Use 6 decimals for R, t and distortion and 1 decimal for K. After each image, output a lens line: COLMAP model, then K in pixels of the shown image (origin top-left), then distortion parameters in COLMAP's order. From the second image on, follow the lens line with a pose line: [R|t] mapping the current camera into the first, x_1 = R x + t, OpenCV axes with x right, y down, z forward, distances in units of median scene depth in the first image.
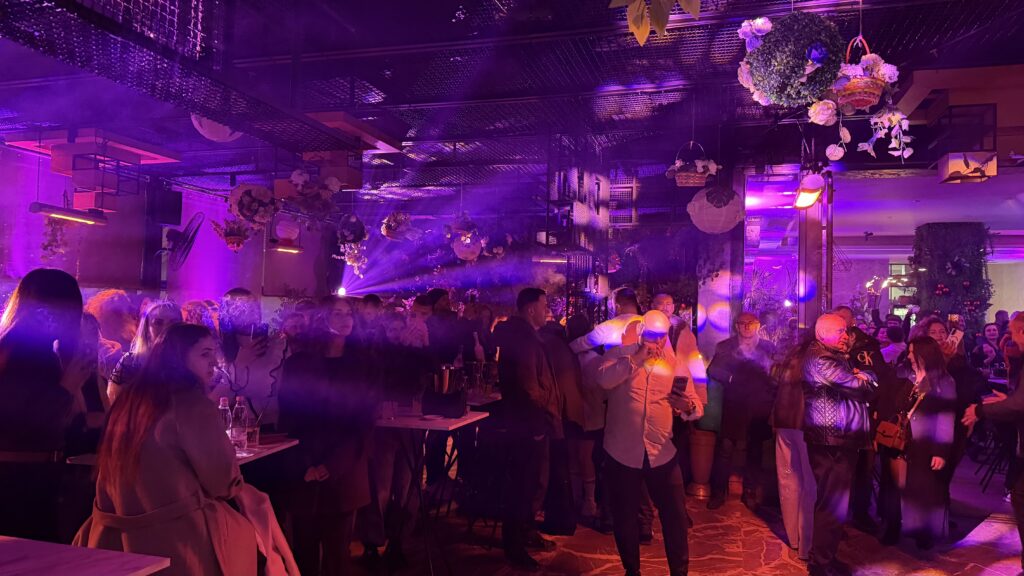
lens RADIAL K [[716.2, 0, 518.5], [0, 716.2, 289.4], [0, 0, 1]] dist [0.076423, -0.092367]
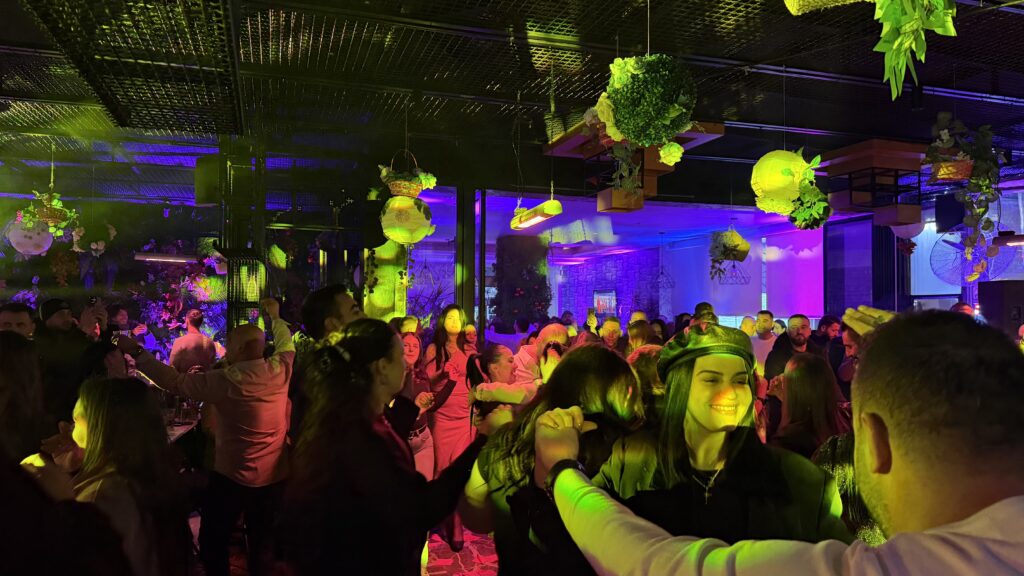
lens RADIAL K [[716.2, 0, 512.7], [0, 716.2, 288.5], [0, 0, 1]] dist [0.076423, -0.092367]
pose [[0.822765, 0.003744, 0.568370, -0.177469], [-0.007636, 0.999961, 0.004467, -0.023689], [-0.568331, -0.008015, 0.822761, 0.122452]]
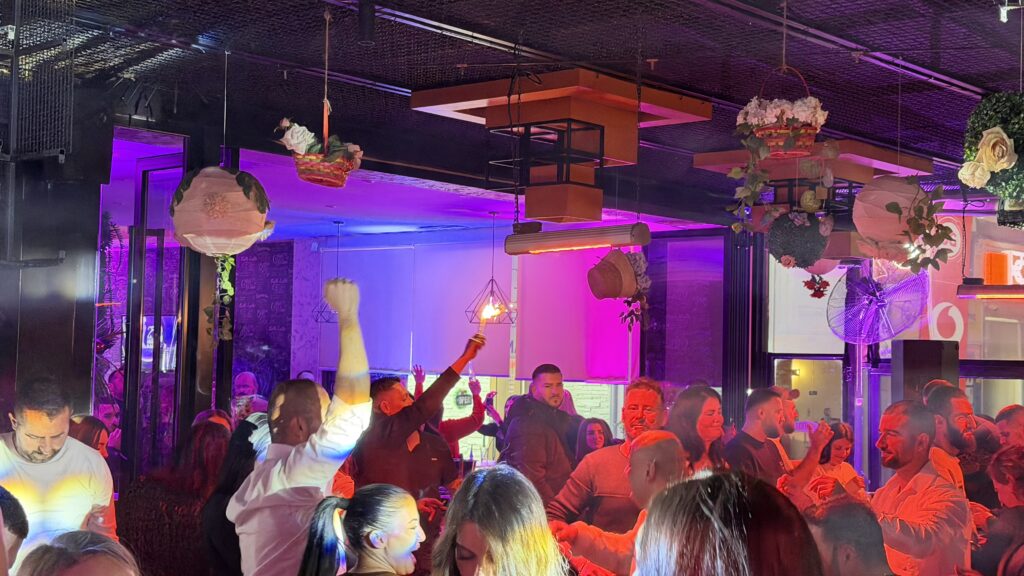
lens RADIAL K [[1420.0, 0, 519.7], [0, 1420.0, 288.1], [0, 0, 1]] dist [0.144495, 0.000000]
pose [[0.432308, 0.037009, 0.900966, -0.630897], [-0.045538, 0.998779, -0.019177, -0.047372], [-0.900576, -0.032738, 0.433465, 0.373242]]
